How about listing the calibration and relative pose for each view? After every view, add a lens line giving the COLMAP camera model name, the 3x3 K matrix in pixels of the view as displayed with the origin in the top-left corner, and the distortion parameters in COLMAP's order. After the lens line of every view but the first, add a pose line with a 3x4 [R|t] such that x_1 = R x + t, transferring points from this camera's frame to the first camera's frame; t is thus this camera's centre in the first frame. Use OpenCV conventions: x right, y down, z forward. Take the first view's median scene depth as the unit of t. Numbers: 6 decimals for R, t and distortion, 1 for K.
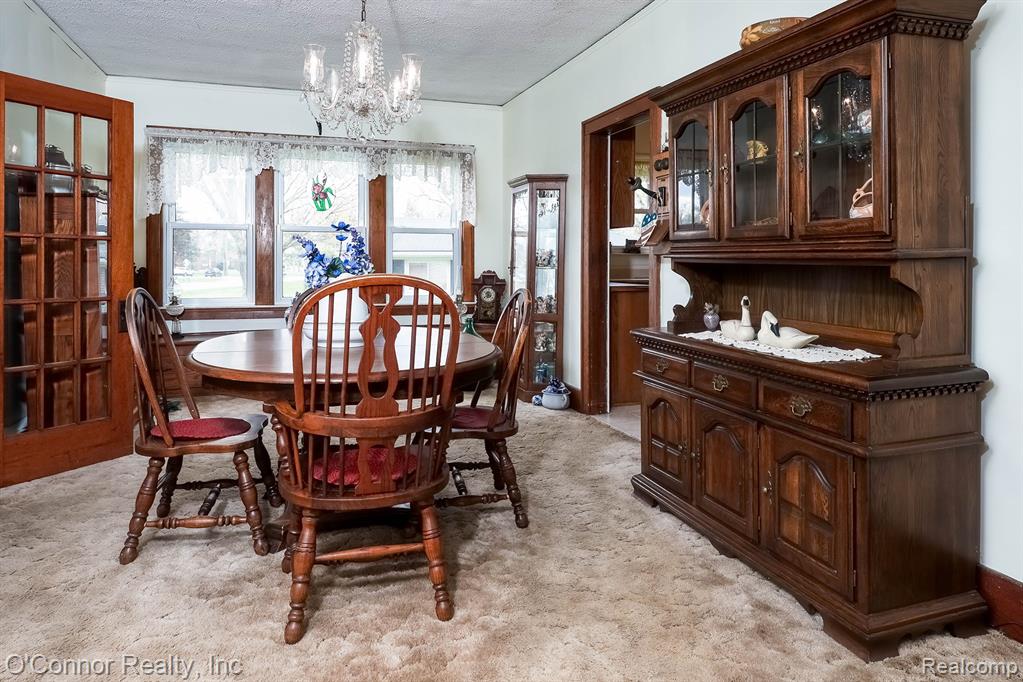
lens RADIAL K [[669.1, 0, 482.4], [0, 669.1, 268.8], [0, 0, 1]] dist [0.004023, -0.004364]
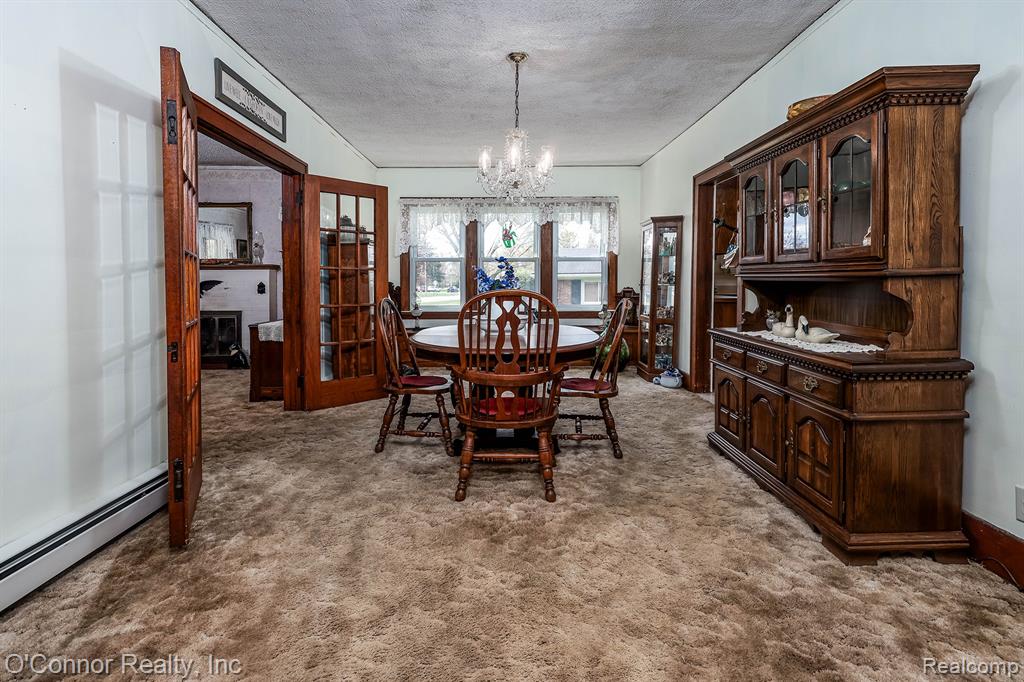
lens RADIAL K [[506.4, 0, 509.1], [0, 506.4, 295.6], [0, 0, 1]] dist [-0.003057, 0.001114]
pose [[0.959882, -0.000772, -0.280404, 0.150024], [0.005939, 0.999828, 0.017574, 0.000994], [0.280342, -0.018535, 0.959721, -0.155838]]
